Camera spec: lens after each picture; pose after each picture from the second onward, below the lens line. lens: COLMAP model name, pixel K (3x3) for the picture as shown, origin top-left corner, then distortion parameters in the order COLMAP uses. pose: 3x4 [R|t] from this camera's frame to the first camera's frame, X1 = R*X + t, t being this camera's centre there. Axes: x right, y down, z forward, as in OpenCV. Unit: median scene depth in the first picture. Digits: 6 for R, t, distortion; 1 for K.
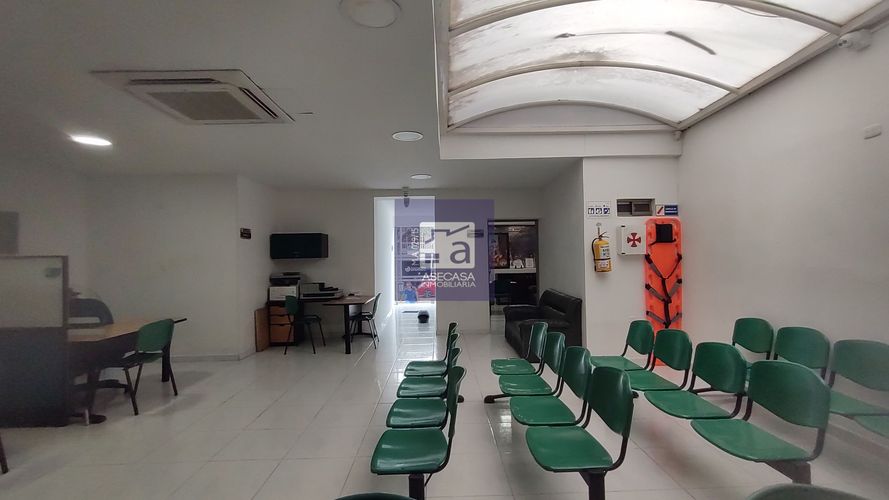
lens RADIAL K [[394.9, 0, 446.0], [0, 394.9, 252.1], [0, 0, 1]] dist [-0.005725, 0.000255]
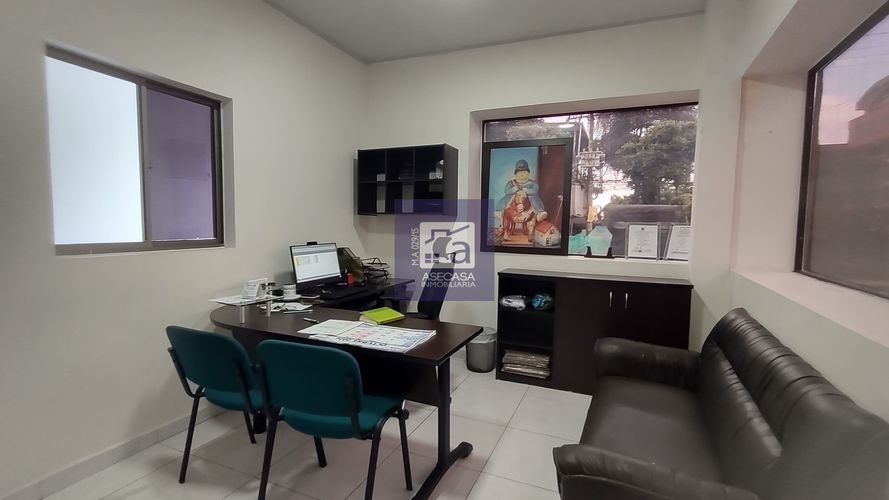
lens RADIAL K [[394.9, 0, 444.8], [0, 394.9, 249.9], [0, 0, 1]] dist [-0.005725, 0.000255]
pose [[0.905574, 0.060390, -0.419868, 0.202905], [-0.020731, 0.994932, 0.098389, 0.008927], [0.423682, -0.080394, 0.902236, 0.683071]]
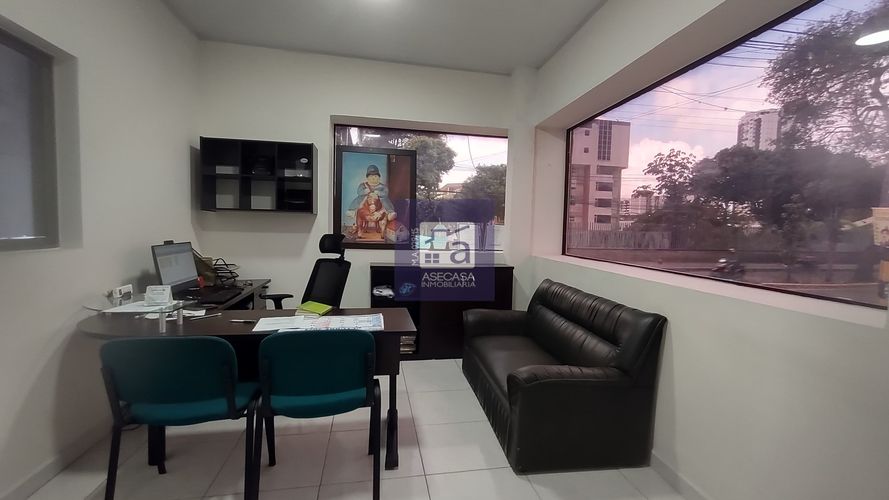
lens RADIAL K [[394.9, 0, 444.7], [0, 394.9, 247.8], [0, 0, 1]] dist [-0.005725, 0.000255]
pose [[0.986890, 0.033951, 0.157783, 0.130854], [-0.046122, 0.996182, 0.074123, 0.011530], [-0.154664, -0.080429, 0.984688, 0.637237]]
